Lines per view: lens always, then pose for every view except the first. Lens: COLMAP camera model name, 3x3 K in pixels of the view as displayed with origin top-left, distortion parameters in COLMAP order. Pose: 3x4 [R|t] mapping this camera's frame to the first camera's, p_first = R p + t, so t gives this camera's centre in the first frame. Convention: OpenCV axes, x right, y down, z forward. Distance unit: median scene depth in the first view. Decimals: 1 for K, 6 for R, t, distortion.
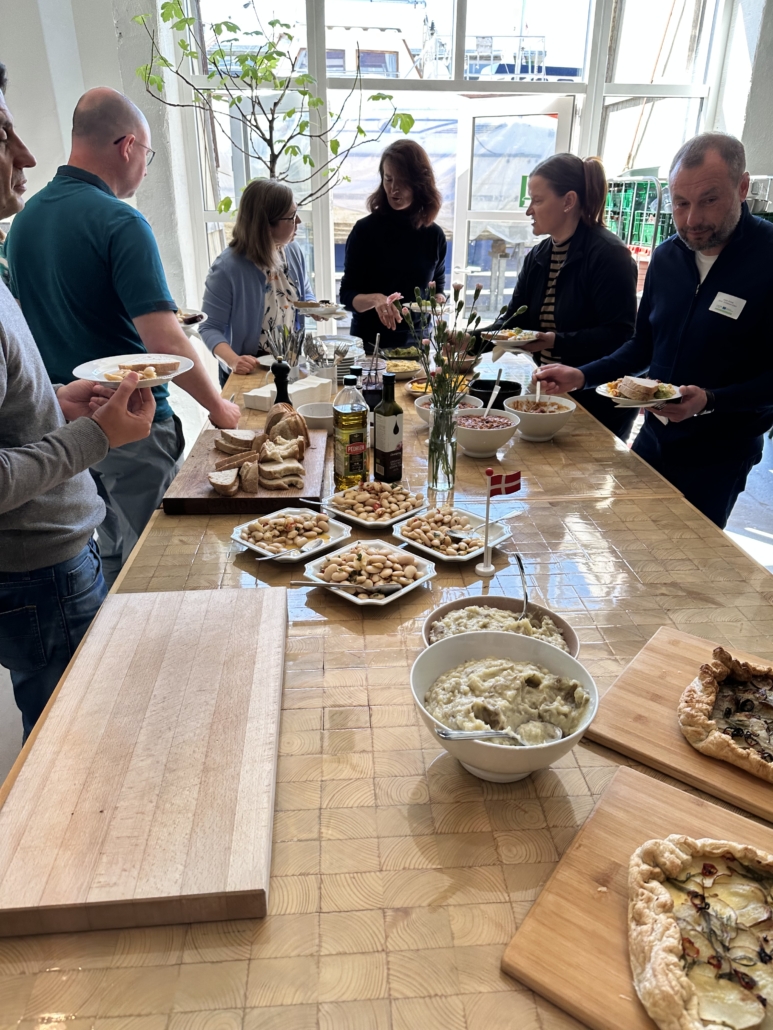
lens RADIAL K [[736.3, 0, 389.0], [0, 736.3, 515.1], [0, 0, 1]] dist [0.030602, -0.021893]
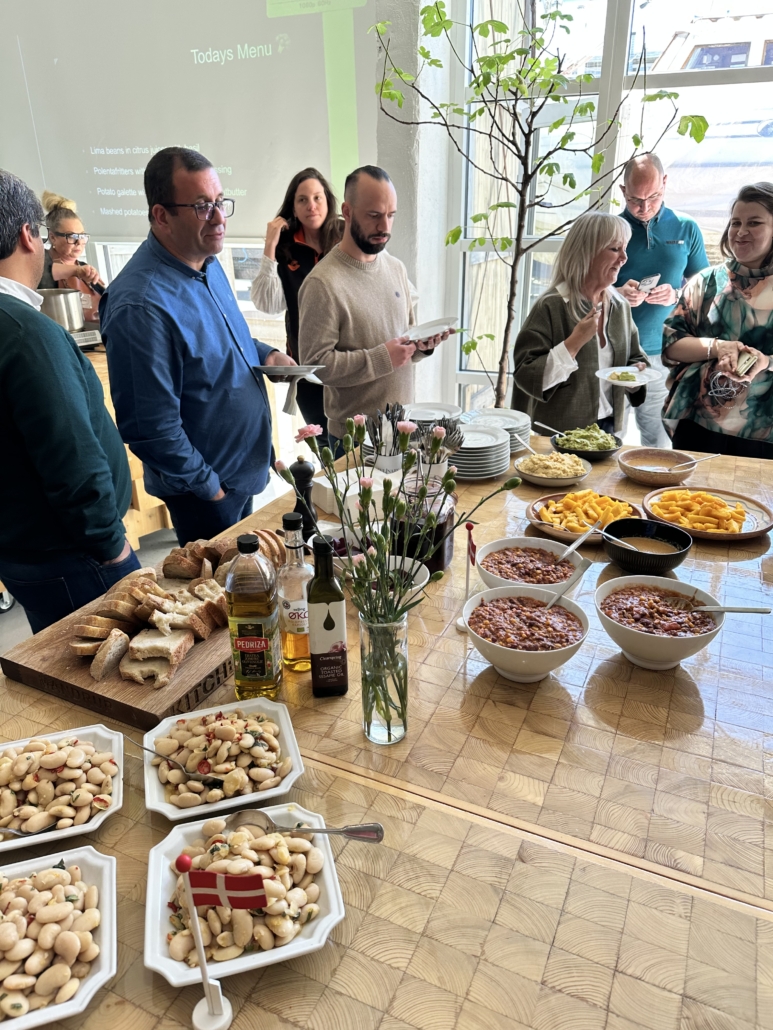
lens RADIAL K [[736.3, 0, 385.7], [0, 736.3, 516.2], [0, 0, 1]] dist [0.030602, -0.021893]
pose [[0.876161, 0.181003, -0.446744, 0.150796], [-0.186272, 0.981959, 0.032533, -0.112398], [0.444574, 0.054711, 0.894070, 0.216055]]
